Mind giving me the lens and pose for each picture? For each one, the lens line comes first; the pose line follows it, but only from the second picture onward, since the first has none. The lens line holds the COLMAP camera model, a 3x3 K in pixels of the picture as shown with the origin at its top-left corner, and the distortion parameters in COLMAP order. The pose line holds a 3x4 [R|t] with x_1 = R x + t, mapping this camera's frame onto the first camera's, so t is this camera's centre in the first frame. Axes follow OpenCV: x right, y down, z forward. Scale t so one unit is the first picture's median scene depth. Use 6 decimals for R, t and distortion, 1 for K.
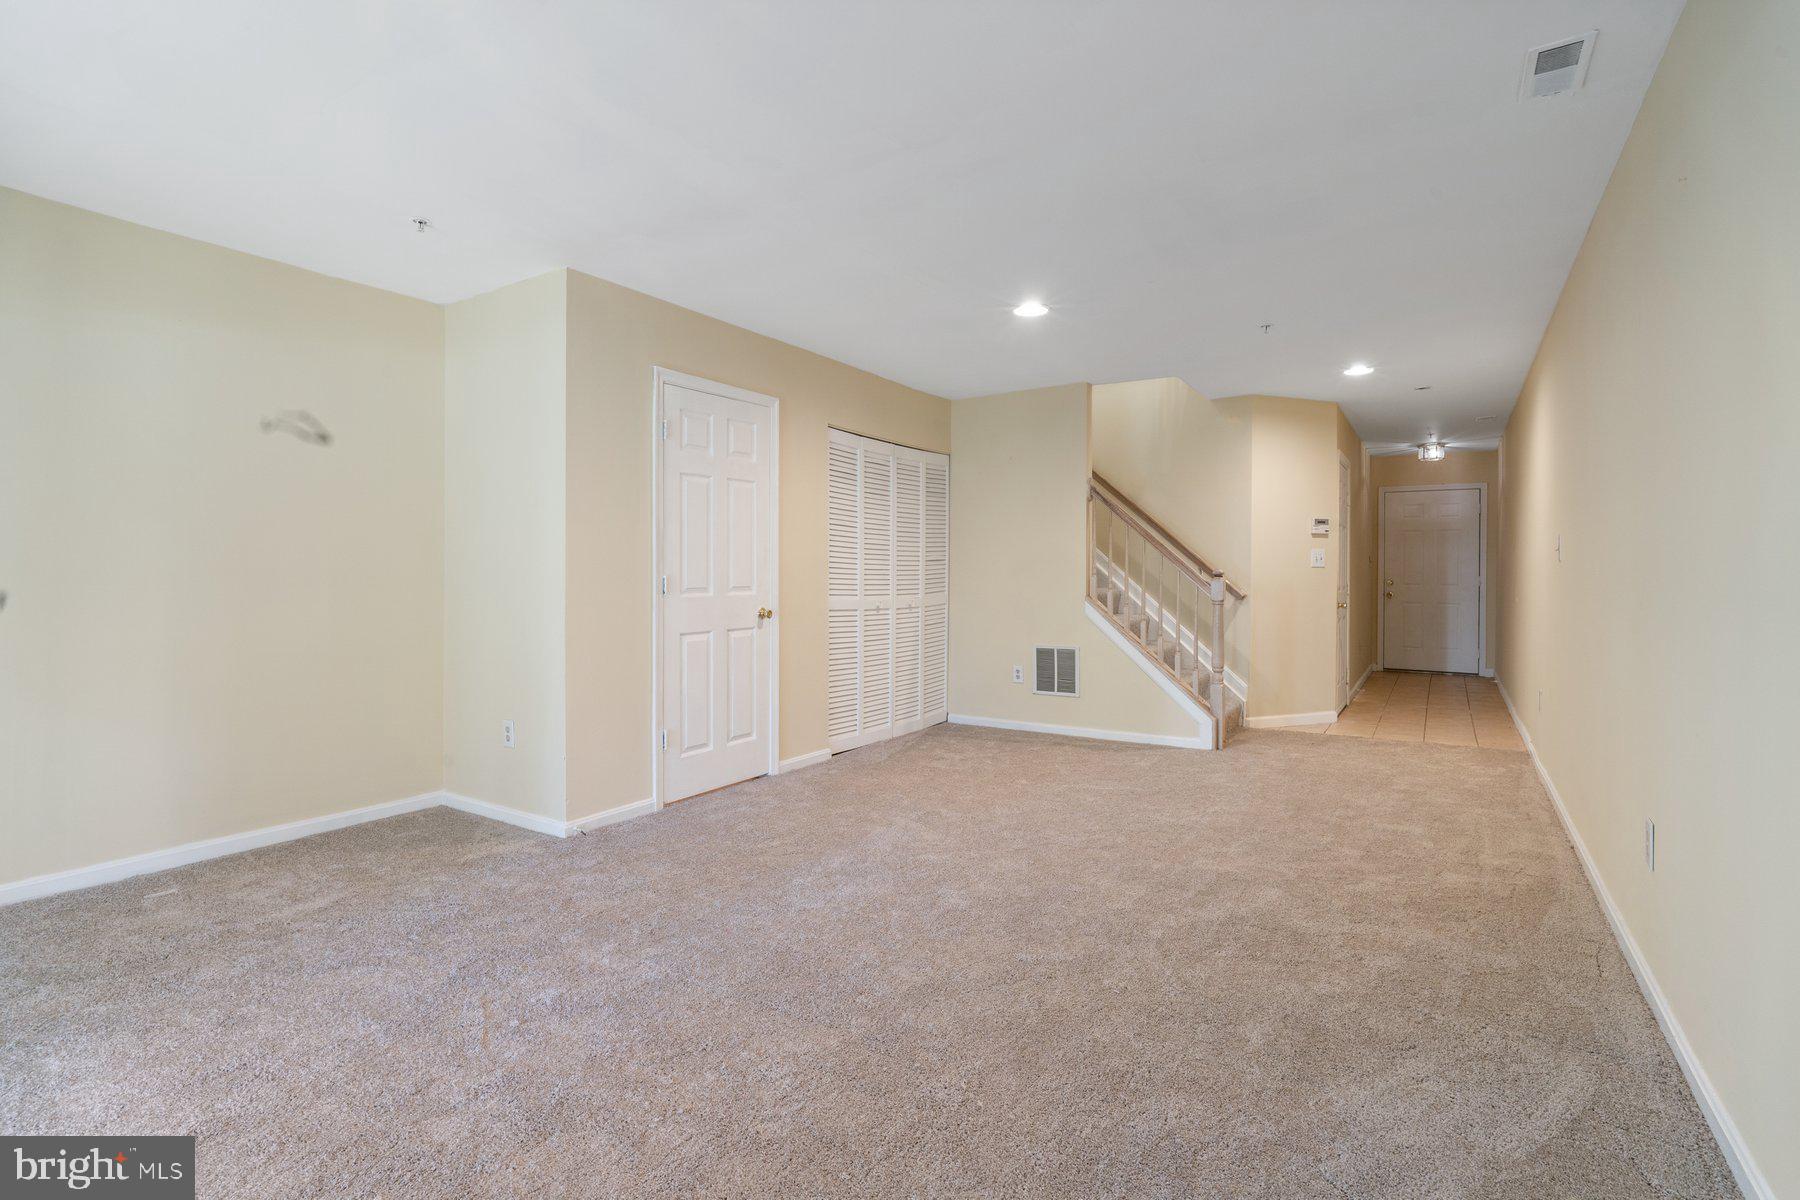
lens RADIAL K [[851.3, 0, 888.7], [0, 851.3, 588.2], [0, 0, 1]] dist [-0.015703, 0.010224]
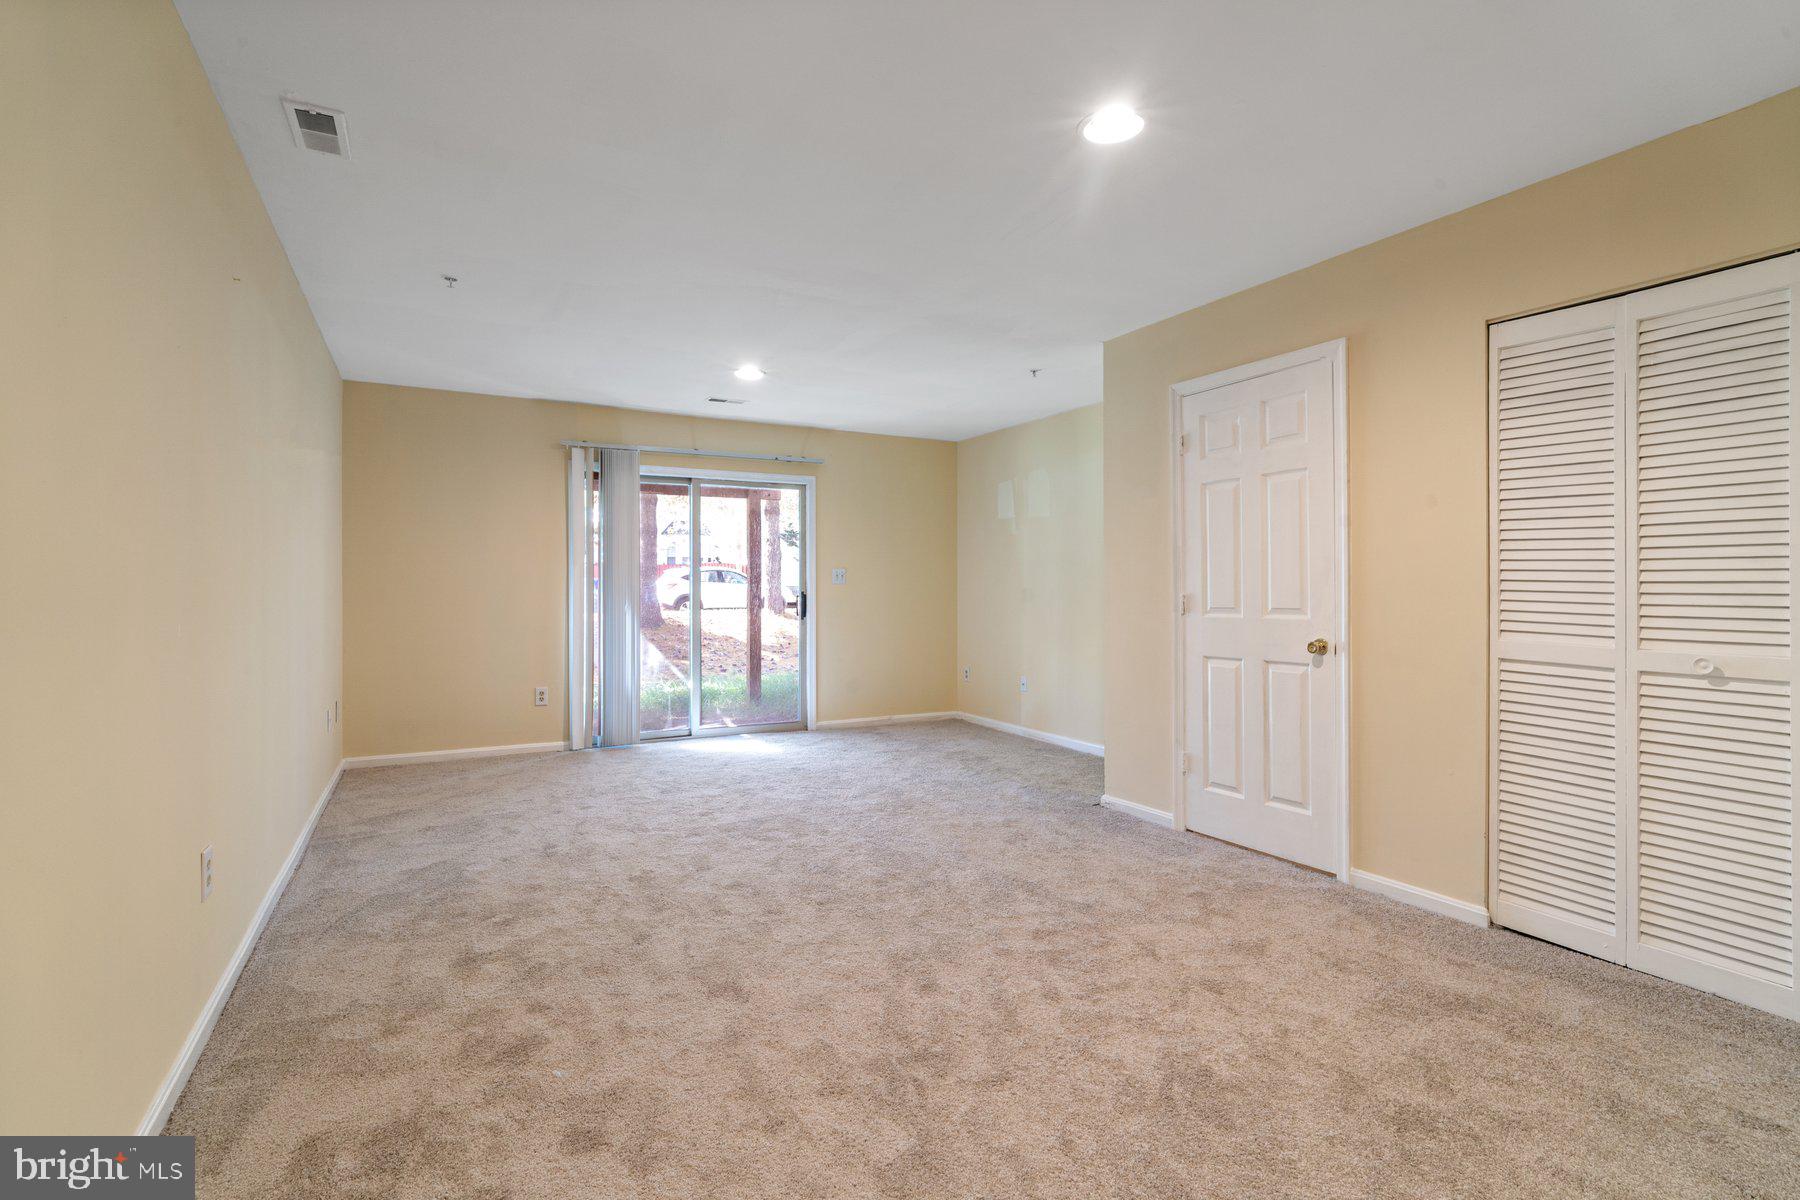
lens RADIAL K [[851.3, 0, 889.2], [0, 851.3, 594.1], [0, 0, 1]] dist [-0.015703, 0.010224]
pose [[-0.472492, 0.004636, -0.881323, 0.669723], [-0.012805, 0.999845, 0.012124, -0.019404], [0.881242, 0.017014, -0.472359, 1.029775]]
